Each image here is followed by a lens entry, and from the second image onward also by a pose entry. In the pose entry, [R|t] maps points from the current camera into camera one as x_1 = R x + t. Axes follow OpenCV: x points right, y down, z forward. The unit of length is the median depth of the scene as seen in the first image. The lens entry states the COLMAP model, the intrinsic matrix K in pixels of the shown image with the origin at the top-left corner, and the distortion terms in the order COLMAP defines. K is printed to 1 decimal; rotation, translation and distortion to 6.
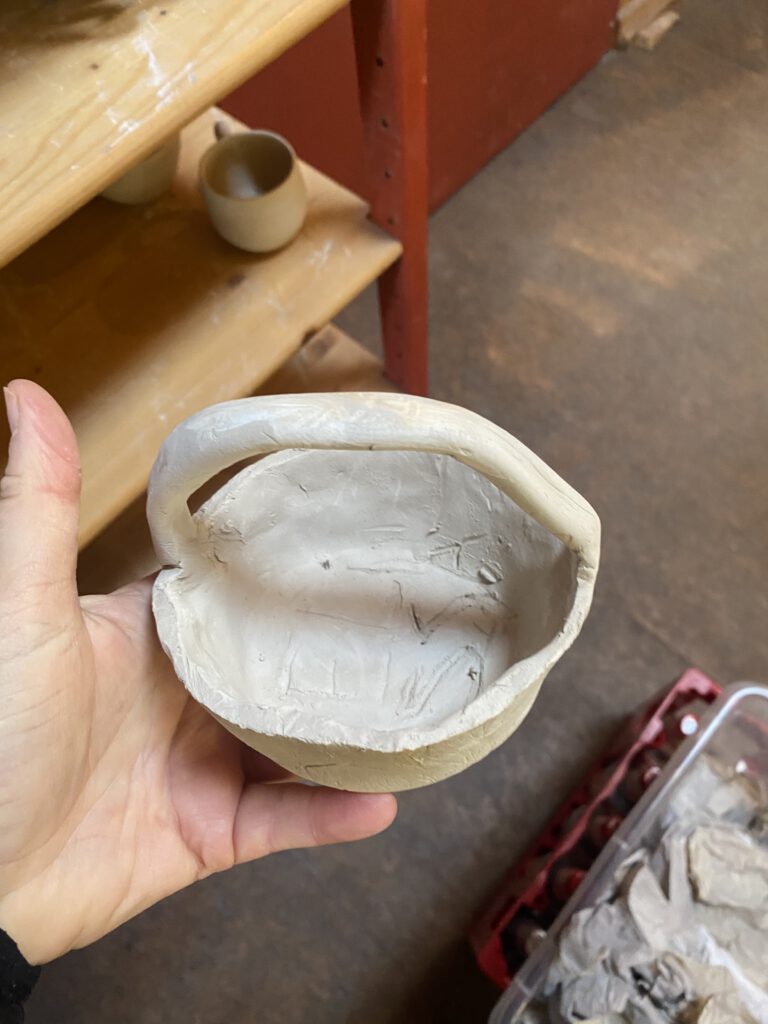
lens RADIAL K [[788.8, 0, 395.6], [0, 788.8, 499.4], [0, 0, 1]] dist [0.004475, 0.009010]
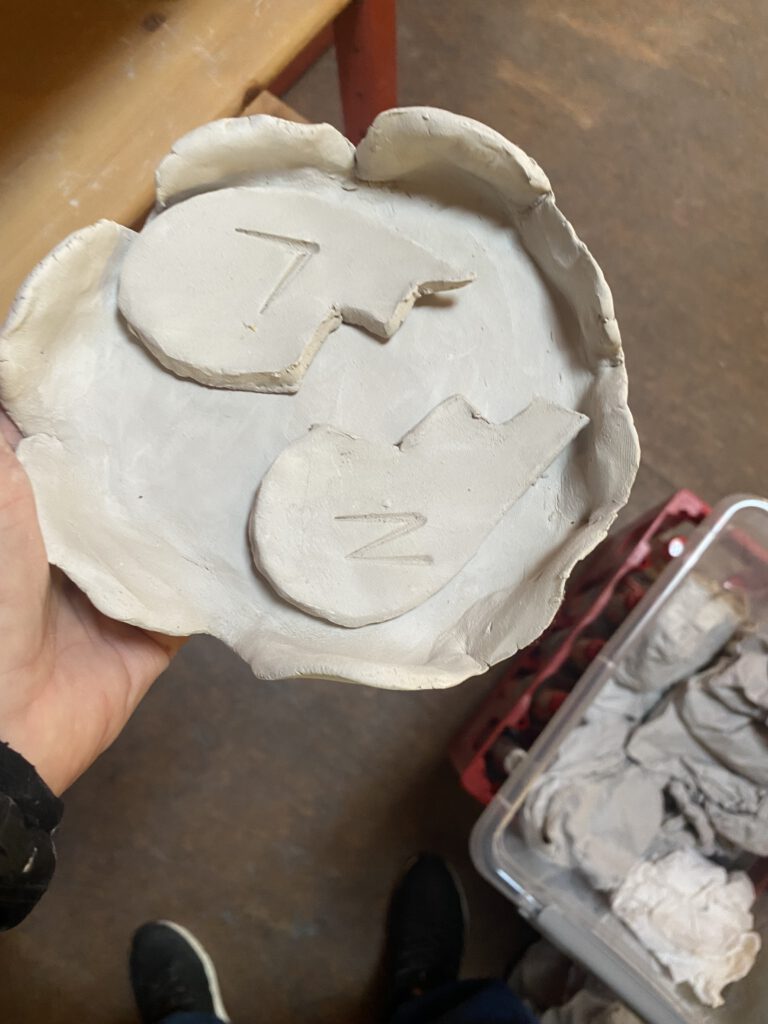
lens RADIAL K [[788.8, 0, 395.6], [0, 788.8, 499.4], [0, 0, 1]] dist [0.004475, 0.009010]
pose [[0.998770, -0.031836, 0.038005, -0.004724], [0.023345, 0.978277, 0.205981, 0.022528], [-0.043737, -0.204841, 0.977818, 0.087121]]
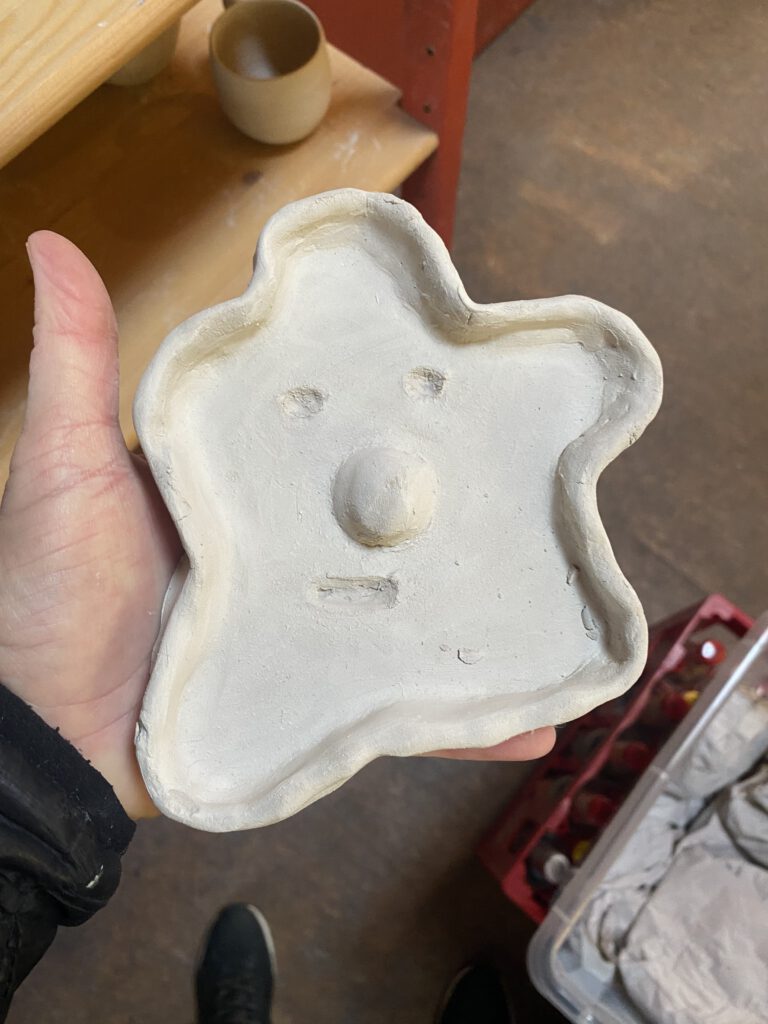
lens RADIAL K [[785.1, 0, 385.2], [0, 785.1, 493.3], [0, 0, 1]] dist [0.006654, -0.000915]
pose [[0.999330, -0.008434, 0.035623, -0.064215], [0.004668, 0.994515, 0.104492, -0.013212], [-0.036309, -0.104256, 0.993888, 0.063313]]
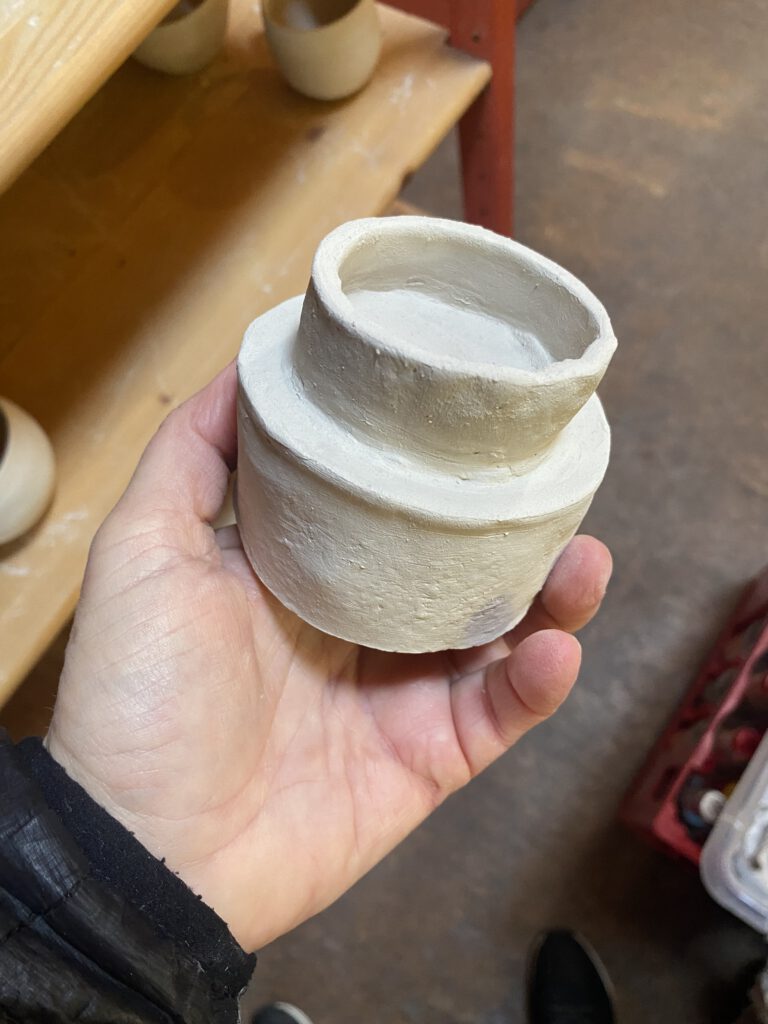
lens RADIAL K [[788.8, 0, 395.6], [0, 788.8, 499.4], [0, 0, 1]] dist [0.004475, 0.009010]
pose [[0.989394, -0.137640, -0.046418, -0.092593], [0.140648, 0.987627, 0.069367, 0.062288], [0.036296, -0.075160, 0.996511, 0.052089]]
